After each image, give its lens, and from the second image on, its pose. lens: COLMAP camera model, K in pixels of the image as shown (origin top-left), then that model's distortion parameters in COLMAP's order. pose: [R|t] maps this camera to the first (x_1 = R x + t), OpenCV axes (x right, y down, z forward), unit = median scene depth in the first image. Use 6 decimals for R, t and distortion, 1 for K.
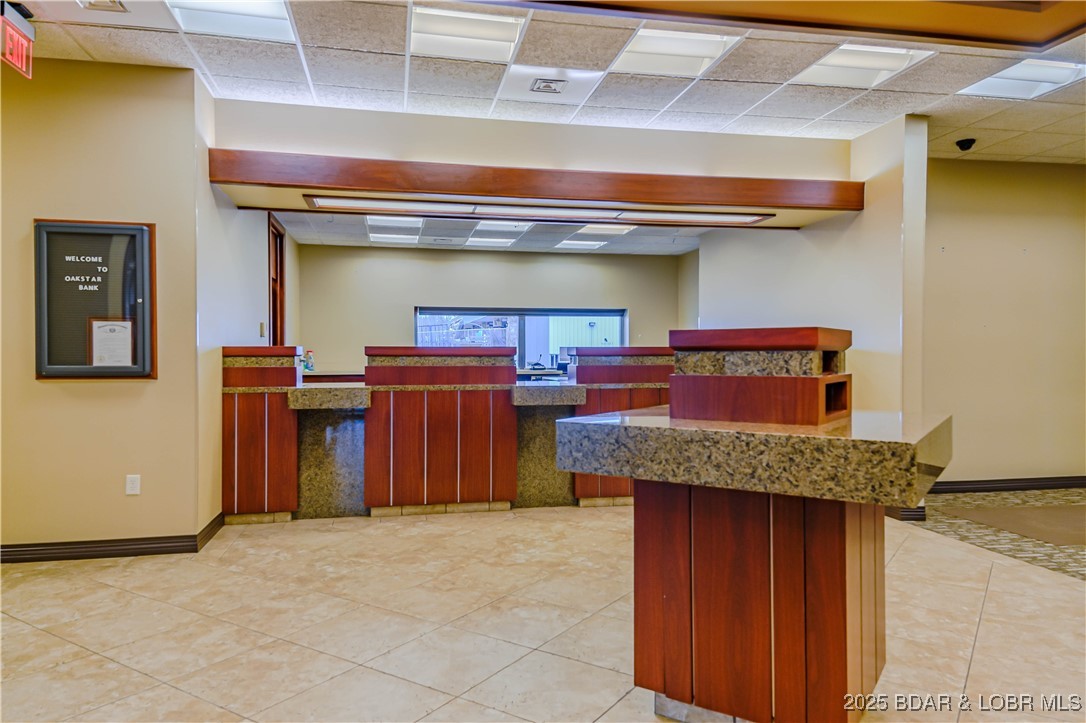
lens RADIAL K [[734.2, 0, 536.2], [0, 734.2, 361.7], [0, 0, 1]] dist [0.075217, -0.048758]
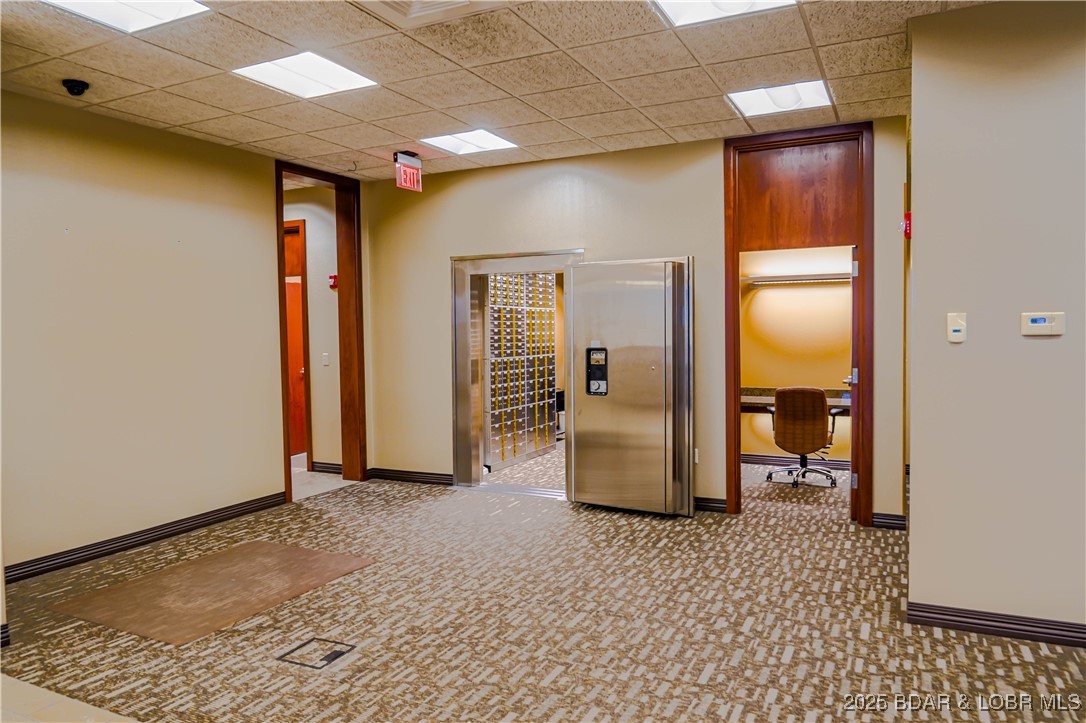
lens RADIAL K [[730.4, 0, 543.0], [0, 730.4, 361.5], [0, 0, 1]] dist [-0.057255, 0.000489]
pose [[0.606475, -0.044102, 0.793878, 0.329804], [0.016983, 0.998951, 0.042521, -0.055645], [-0.794921, -0.012306, 0.606588, 0.262046]]
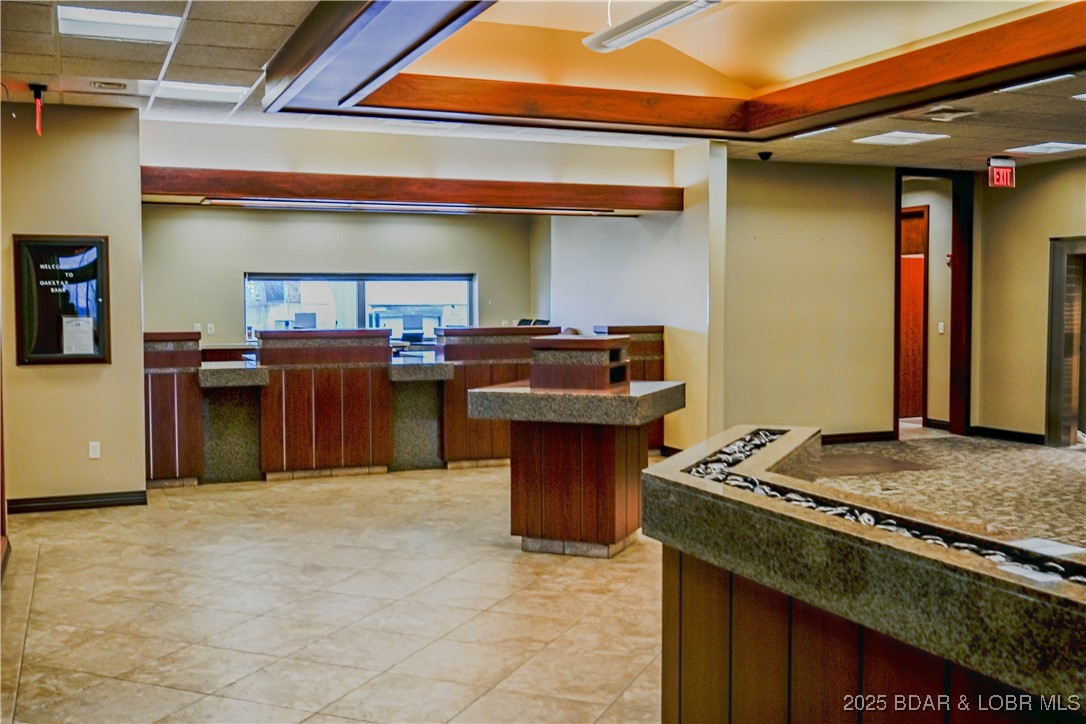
lens RADIAL K [[1128.0, 0, 543.0], [0, 1128.0, 362.0], [0, 0, 1]] dist [-0.063564, 0.007797]
pose [[0.979120, -0.012923, 0.202871, -0.157120], [0.003338, 0.998865, 0.047519, -0.053114], [-0.203255, -0.045850, 0.978052, -0.770046]]
